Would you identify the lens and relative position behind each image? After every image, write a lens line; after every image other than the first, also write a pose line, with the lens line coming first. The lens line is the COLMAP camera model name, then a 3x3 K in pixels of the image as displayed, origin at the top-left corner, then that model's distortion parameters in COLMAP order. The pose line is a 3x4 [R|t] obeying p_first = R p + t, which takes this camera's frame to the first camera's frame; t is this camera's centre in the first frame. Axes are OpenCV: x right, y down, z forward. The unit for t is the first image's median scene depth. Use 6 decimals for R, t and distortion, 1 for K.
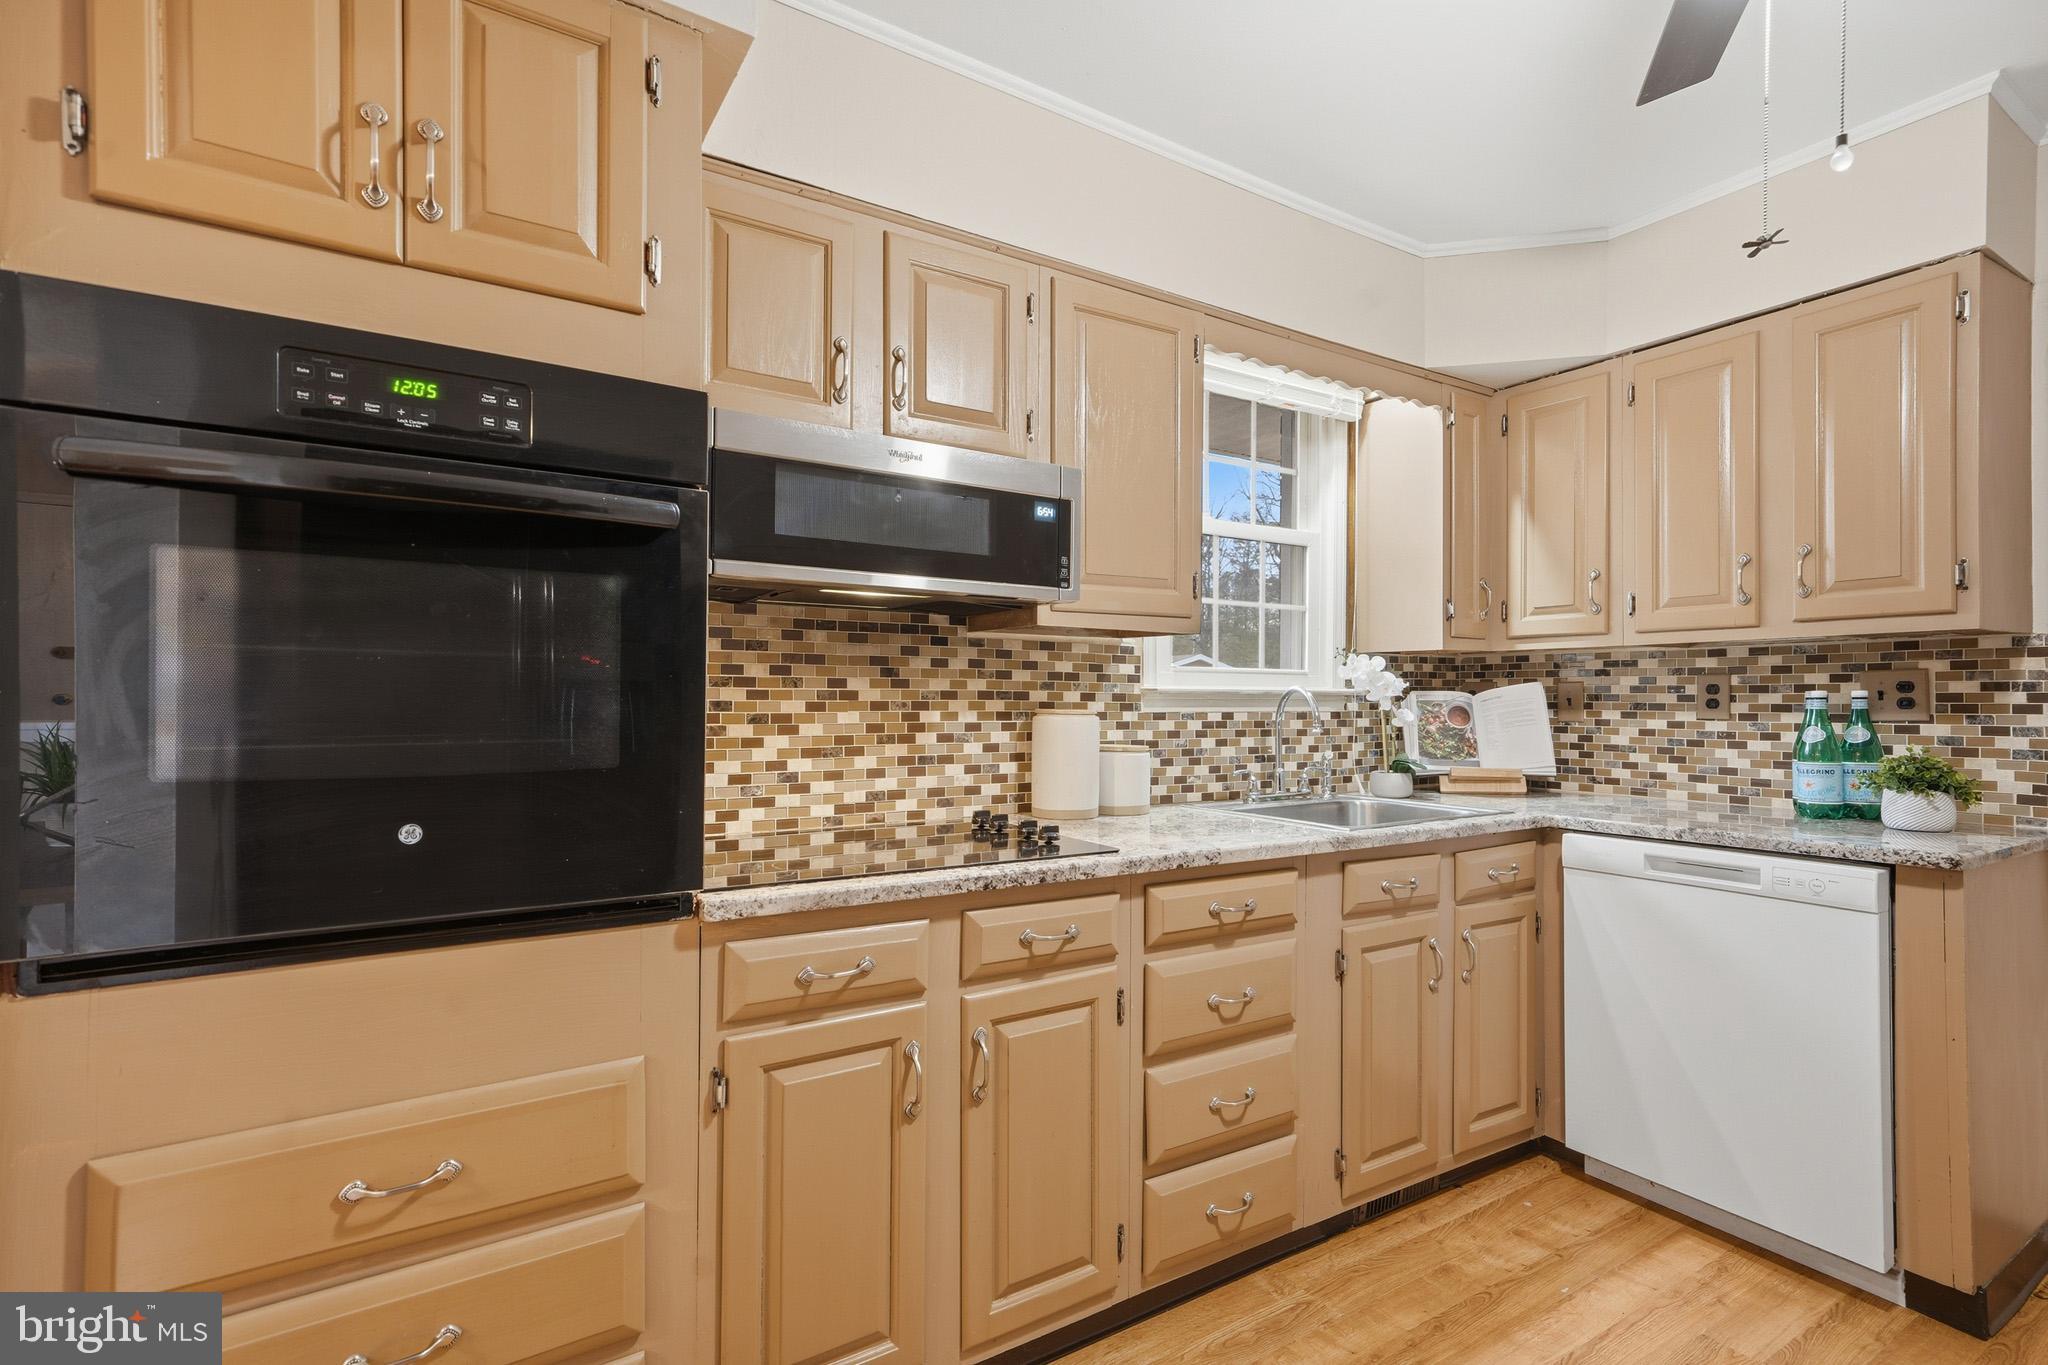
lens RADIAL K [[977.8, 0, 1032.0], [0, 977.8, 694.5], [0, 0, 1]] dist [0.010662, 0.002529]
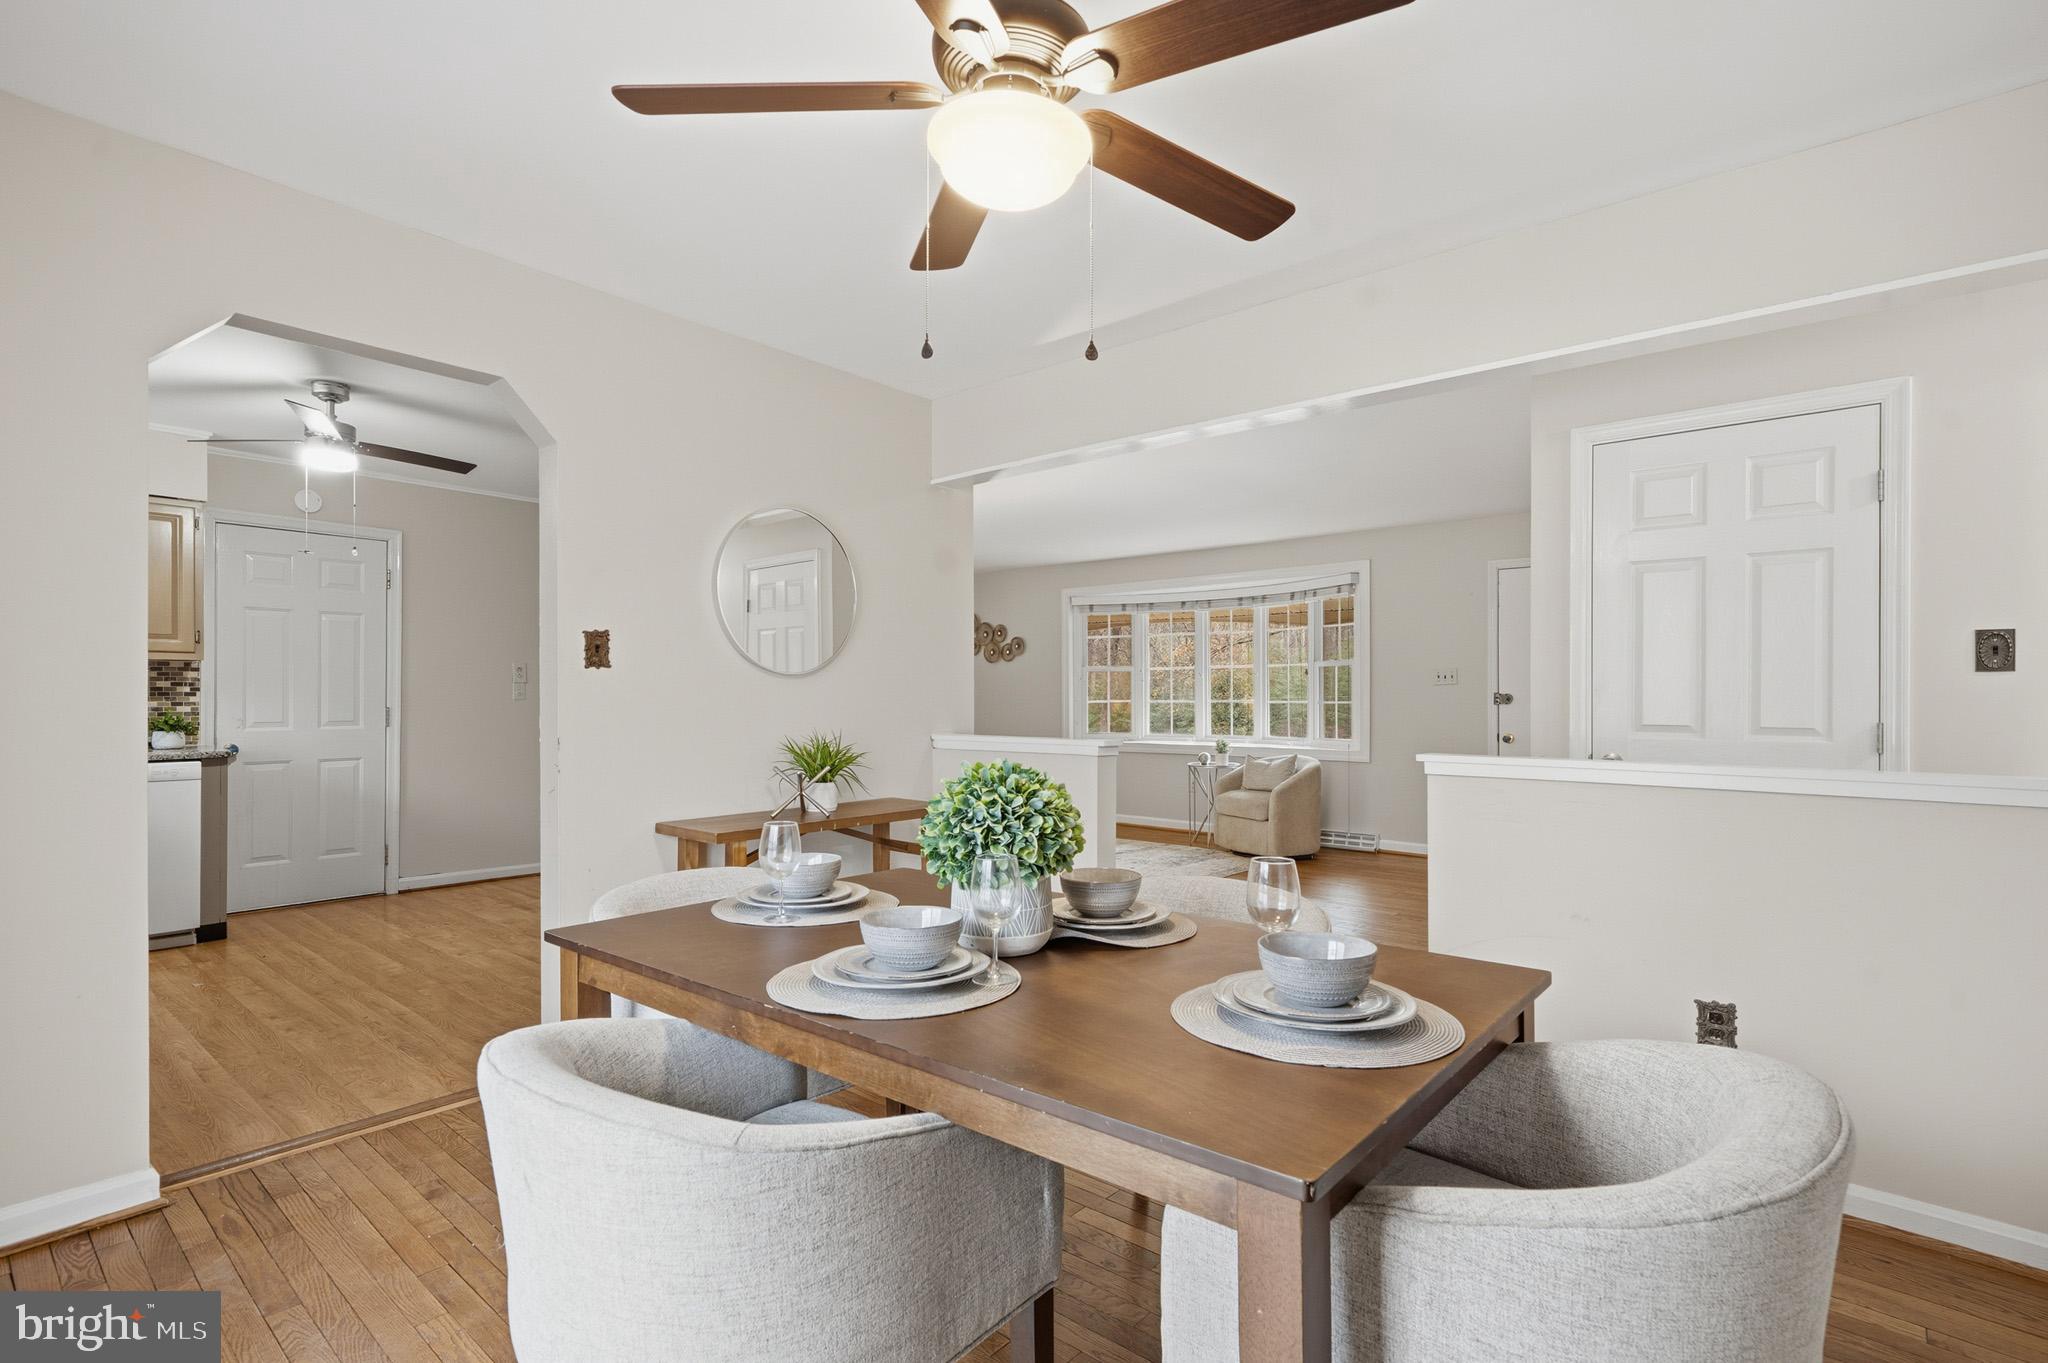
lens RADIAL K [[977.8, 0, 1032.3], [0, 977.8, 693.4], [0, 0, 1]] dist [0.010662, 0.002529]
pose [[-0.292079, -0.003183, 0.956389, -1.540718], [-0.009403, 0.999956, 0.000457, -0.005416], [-0.956348, -0.008859, -0.292096, -0.179778]]
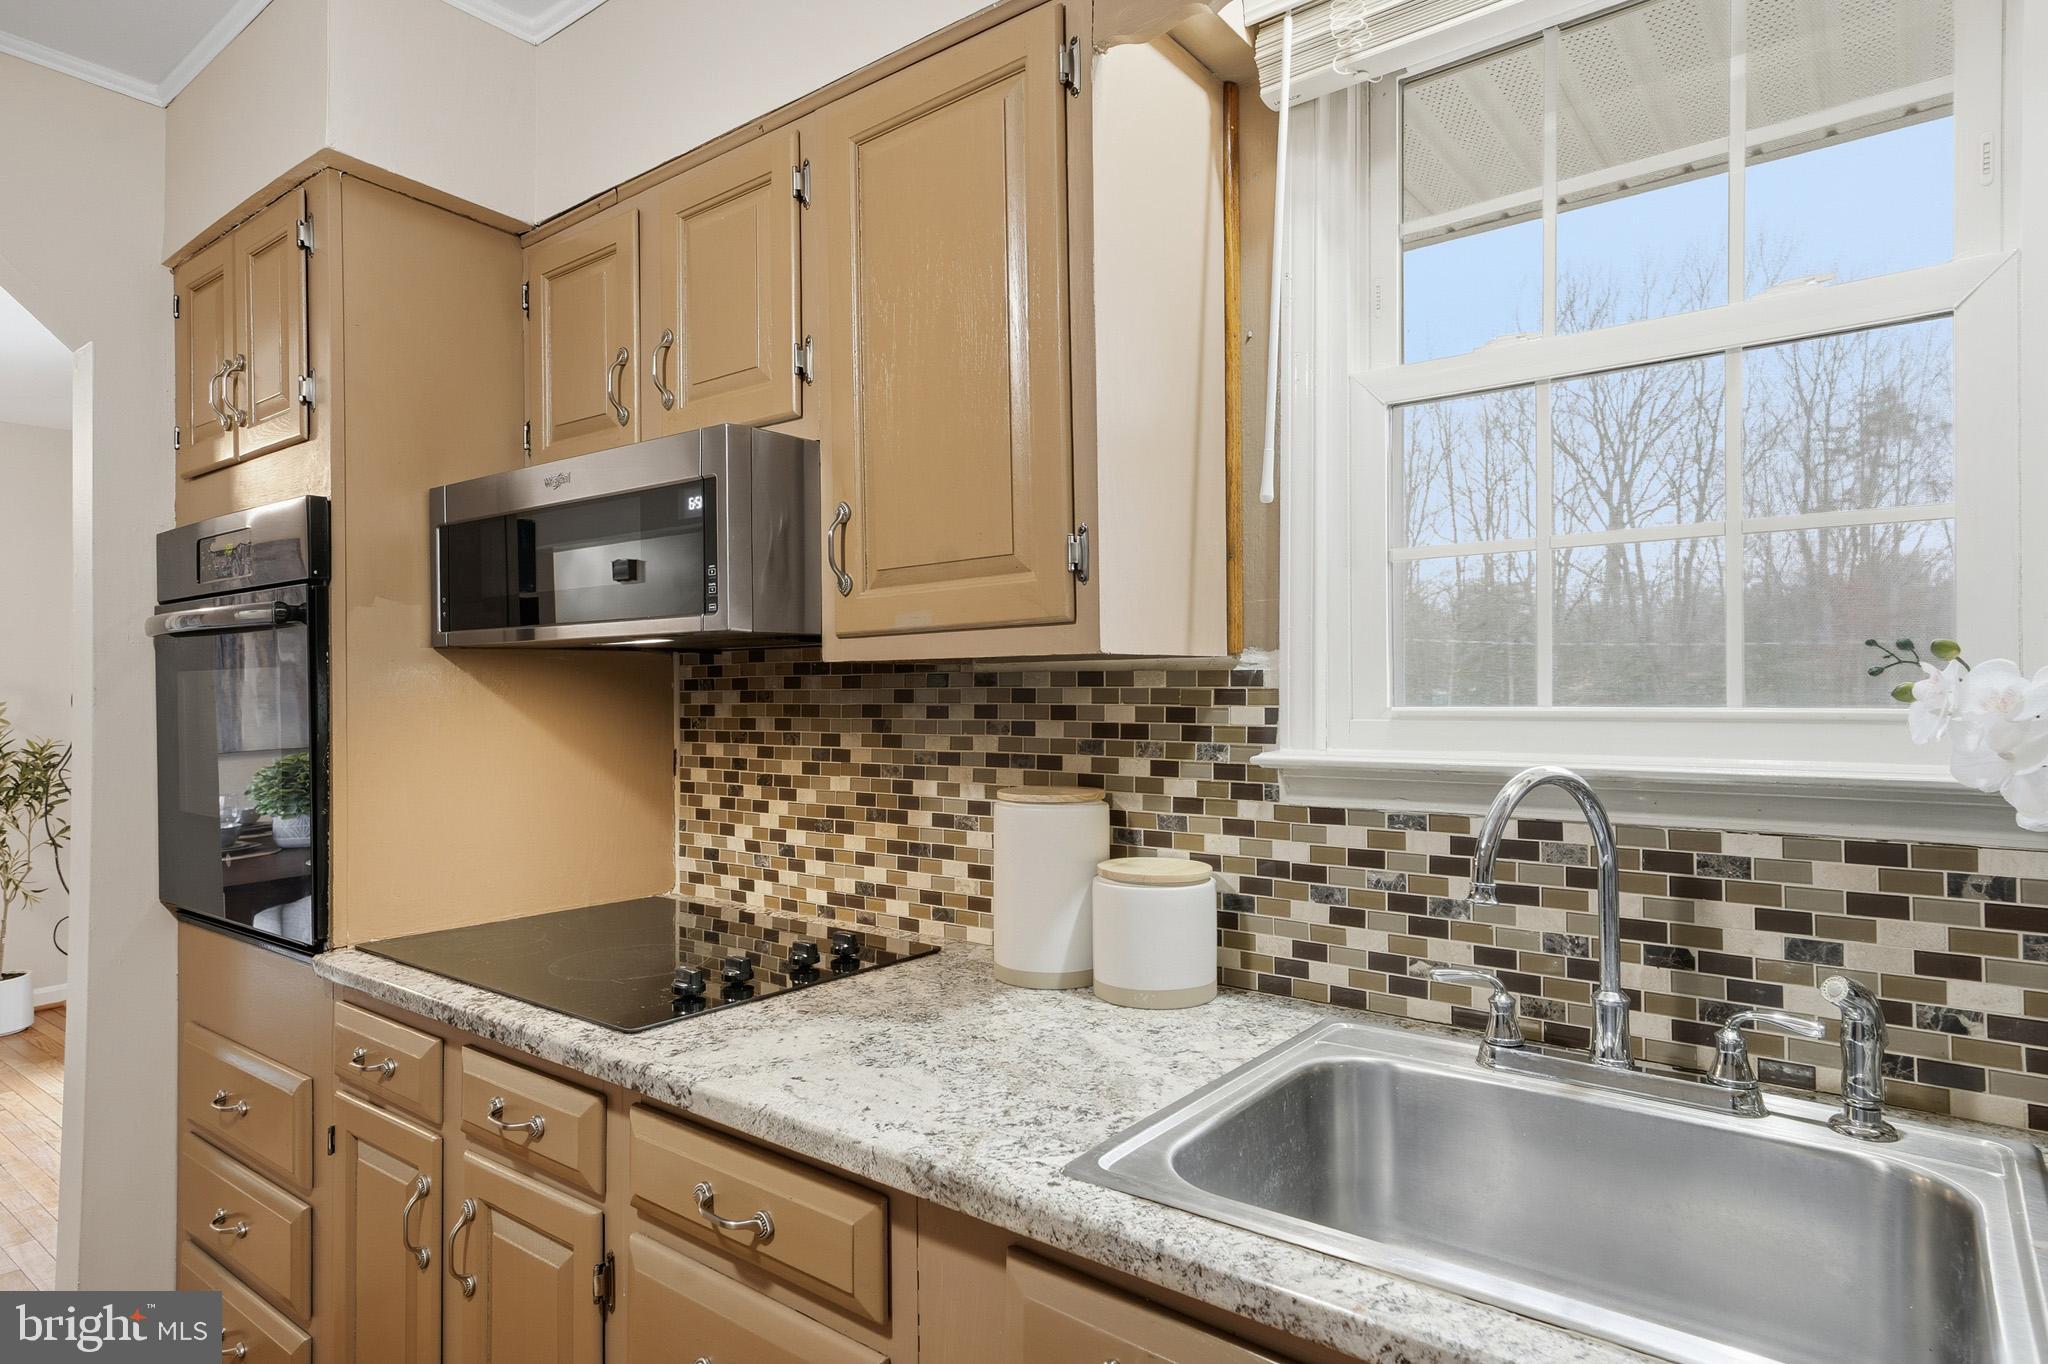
lens RADIAL K [[1144.0, 0, 1027.6], [0, 1144.0, 685.6], [0, 0, 1]] dist [0.025488, -0.001749]
pose [[0.337801, -0.015452, -0.941091, 0.630188], [0.010509, 0.999865, -0.012645, -0.036262], [0.941159, -0.005618, 0.337918, 0.714581]]
